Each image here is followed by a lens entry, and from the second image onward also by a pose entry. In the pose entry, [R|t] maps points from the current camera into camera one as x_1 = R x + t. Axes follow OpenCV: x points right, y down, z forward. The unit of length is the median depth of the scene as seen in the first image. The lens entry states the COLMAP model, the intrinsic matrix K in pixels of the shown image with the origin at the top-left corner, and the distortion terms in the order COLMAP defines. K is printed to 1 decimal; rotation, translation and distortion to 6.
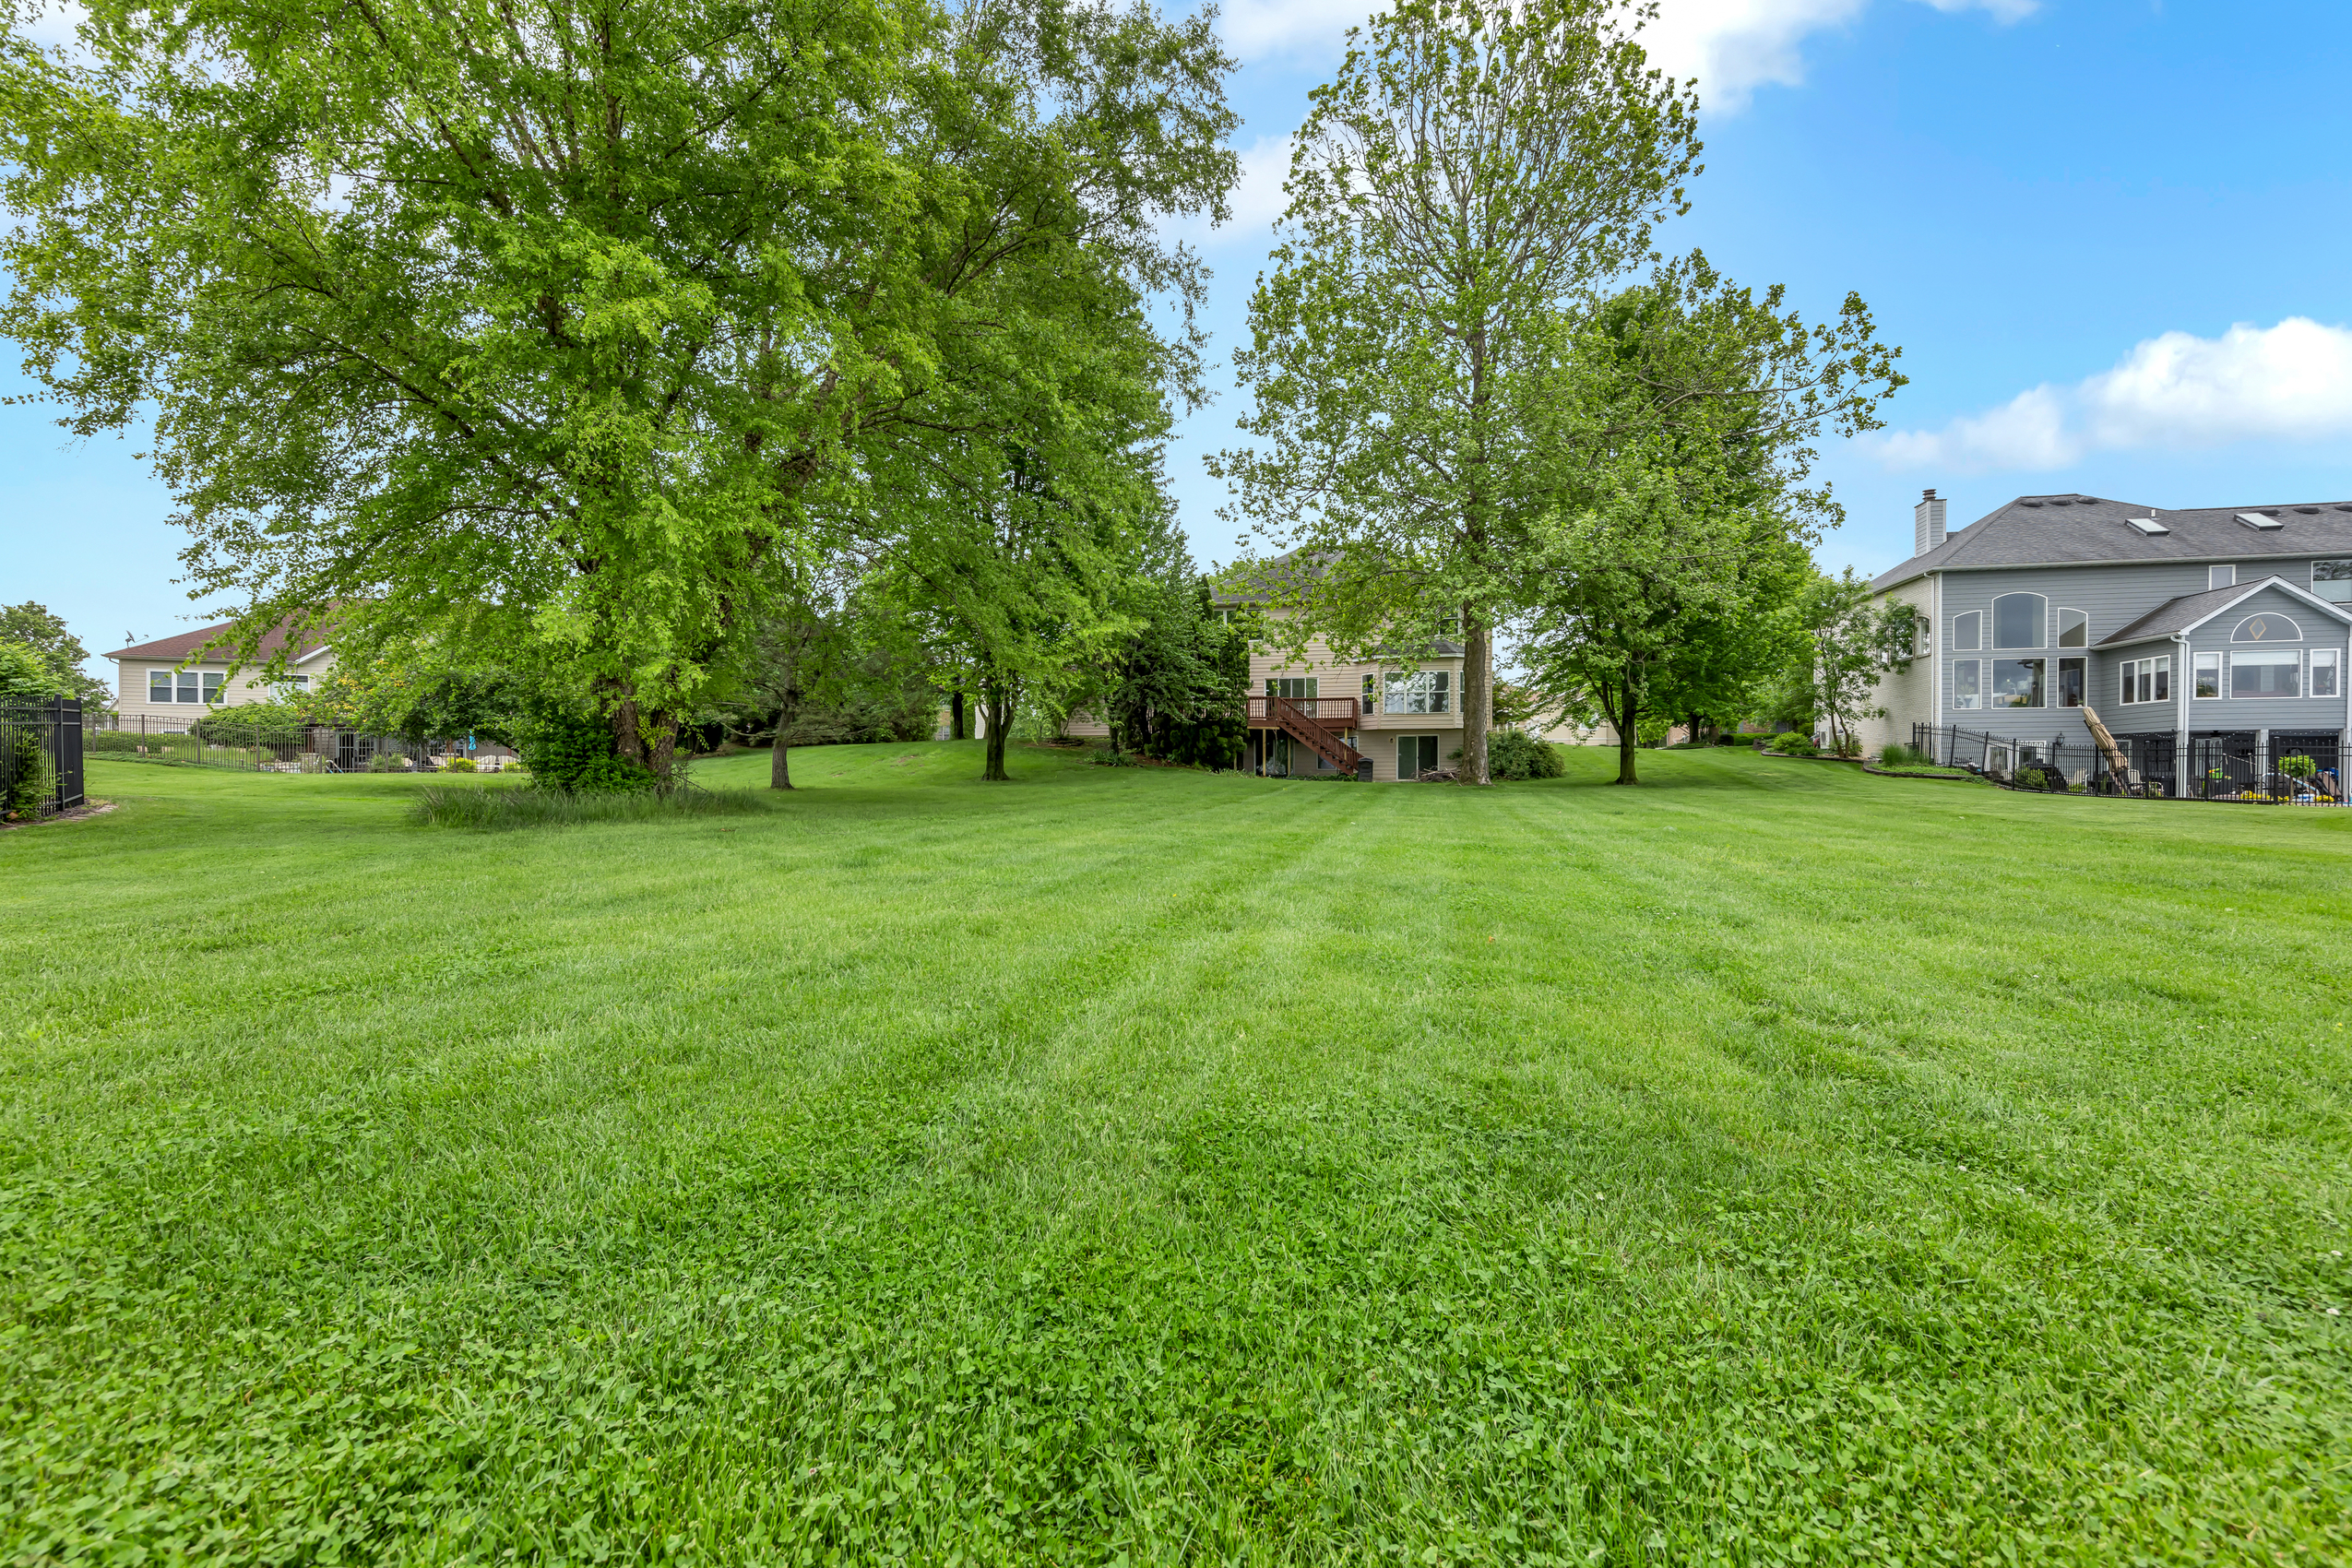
lens RADIAL K [[1025.8, 0, 1195.0], [0, 1025.8, 795.9], [0, 0, 1]] dist [-0.002318, -0.000292]
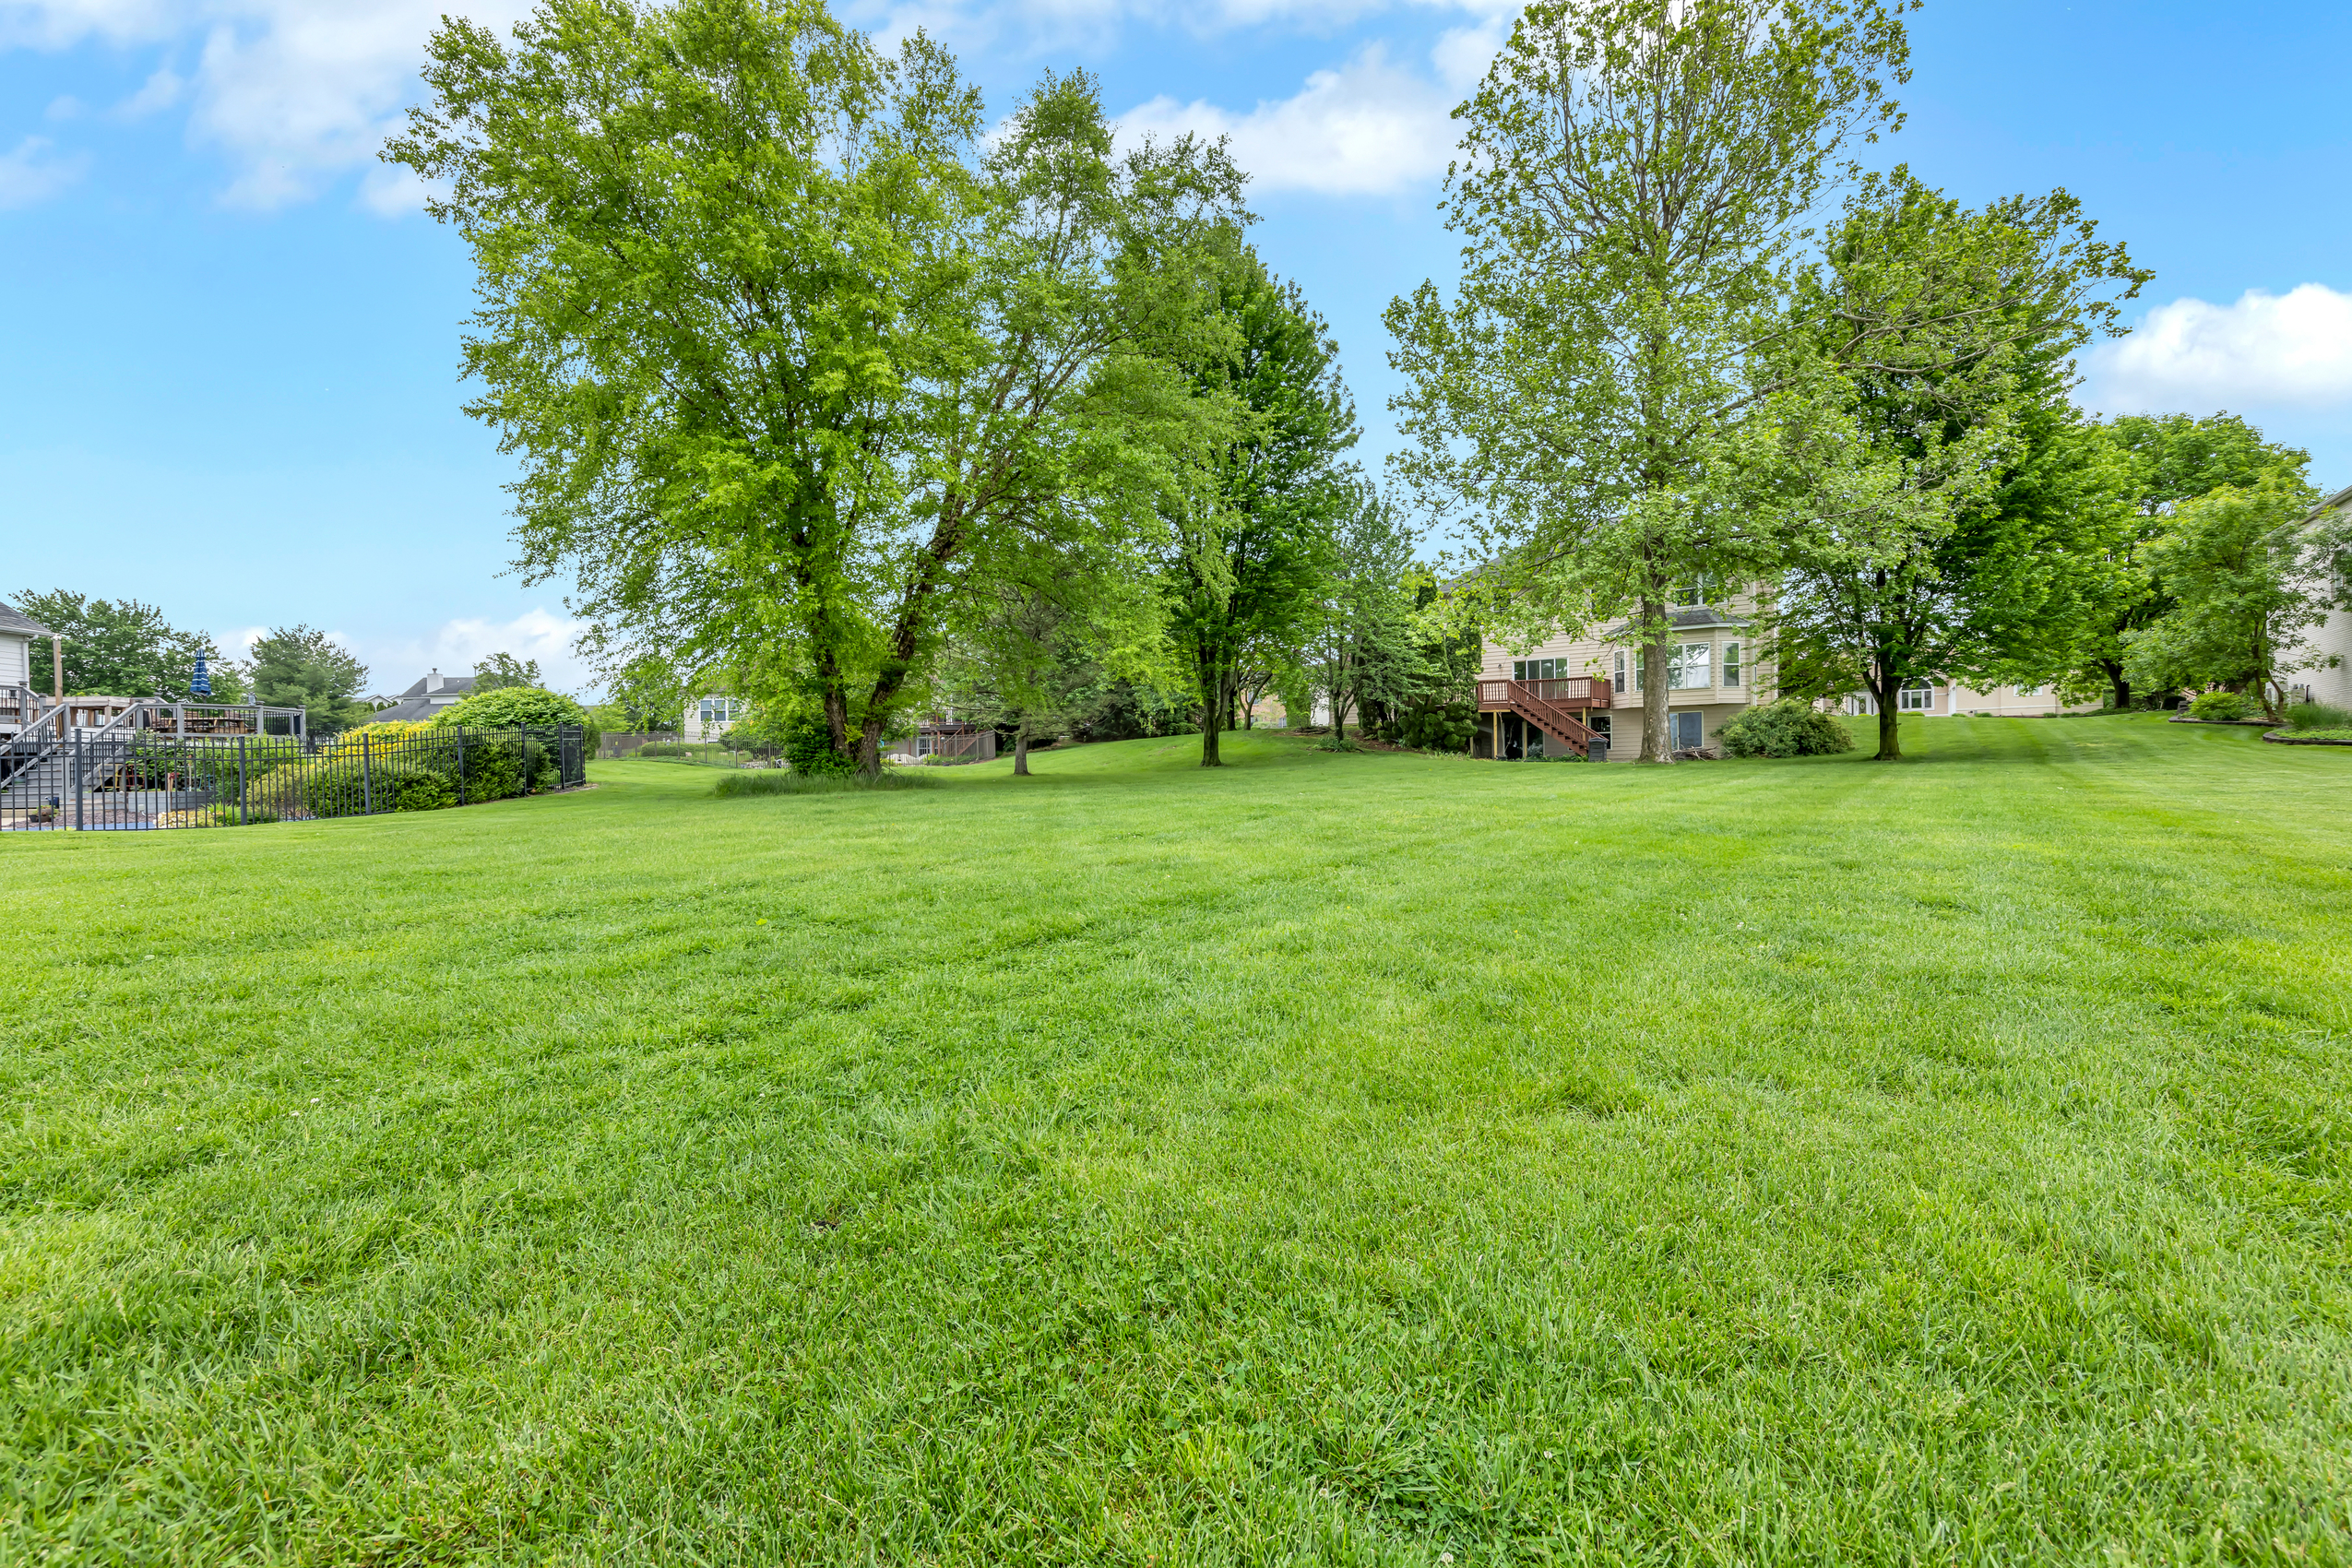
lens RADIAL K [[1056.6, 0, 1176.0], [0, 1056.6, 784.0], [0, 0, 1]] dist [-0.000984, -0.000014]
pose [[0.916431, -0.009500, -0.400080, 0.219487], [0.008060, 0.999954, -0.005280, 0.009411], [0.400111, 0.001614, 0.916465, -0.088397]]
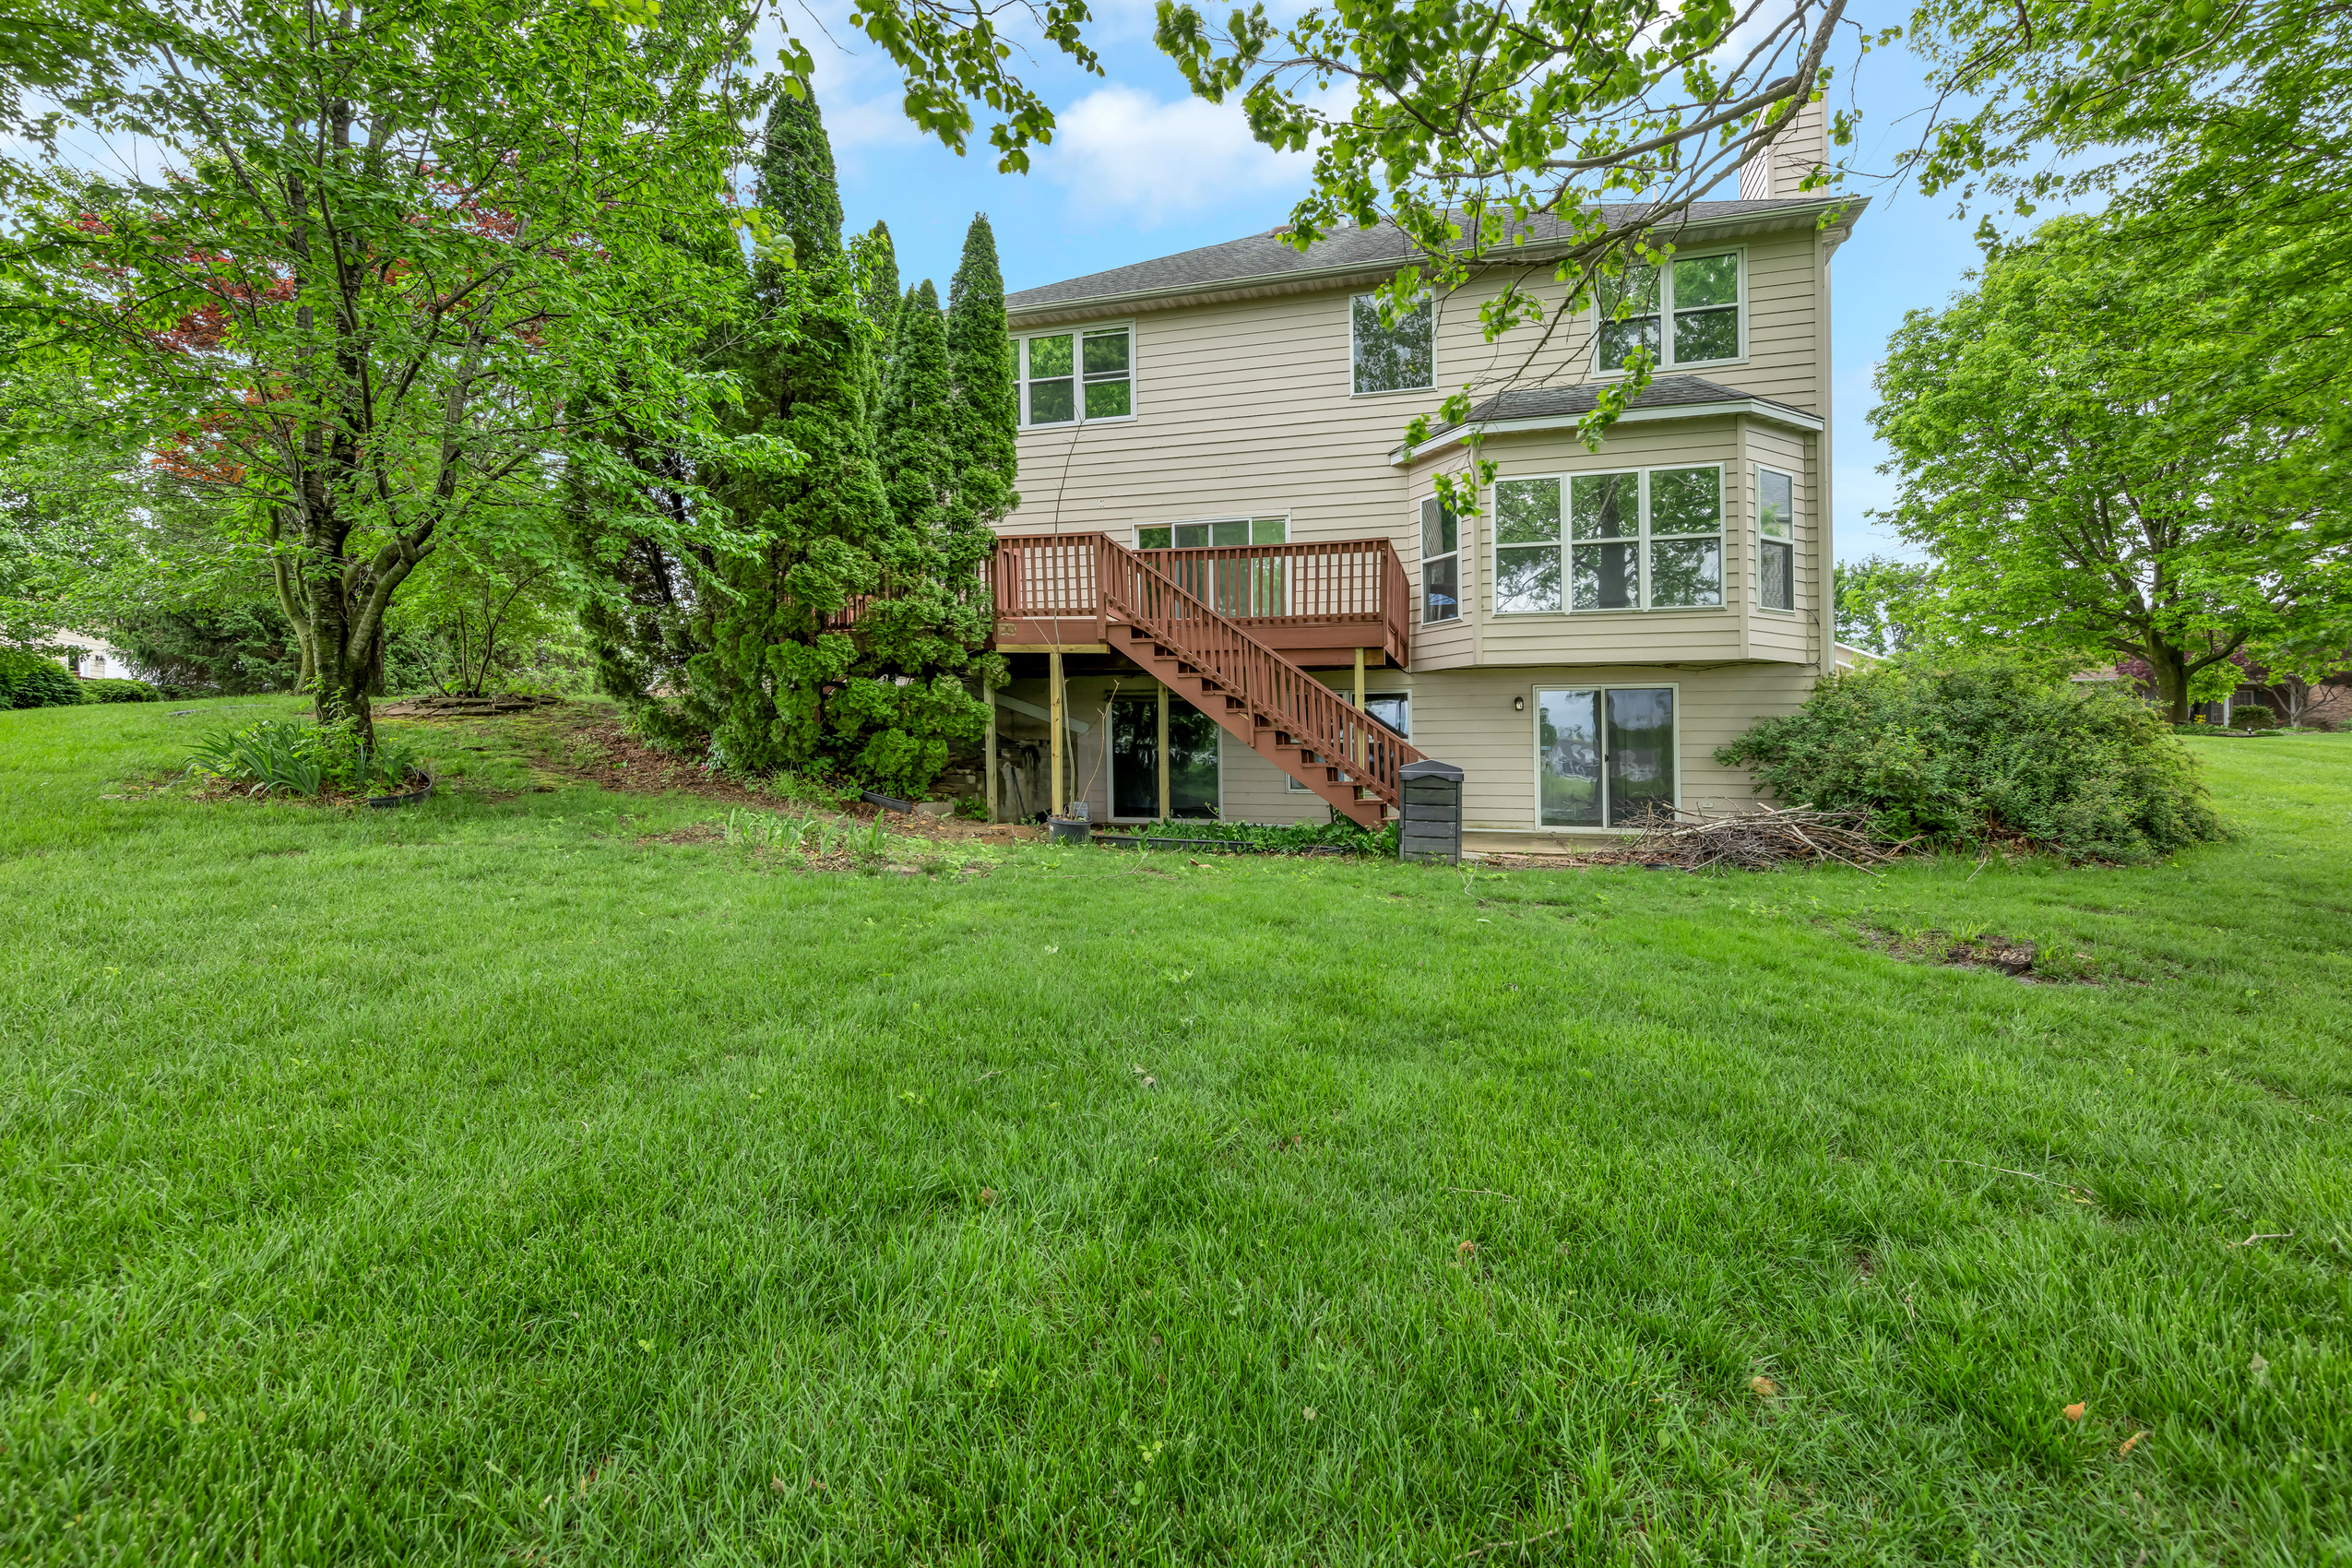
lens RADIAL K [[1025.8, 0, 1195.0], [0, 1025.8, 795.9], [0, 0, 1]] dist [-0.002318, -0.000292]
pose [[0.996923, 0.007547, -0.078027, 0.142641], [-0.006676, 0.999912, 0.011427, -0.034053], [0.078106, -0.010871, 0.996886, 0.821241]]
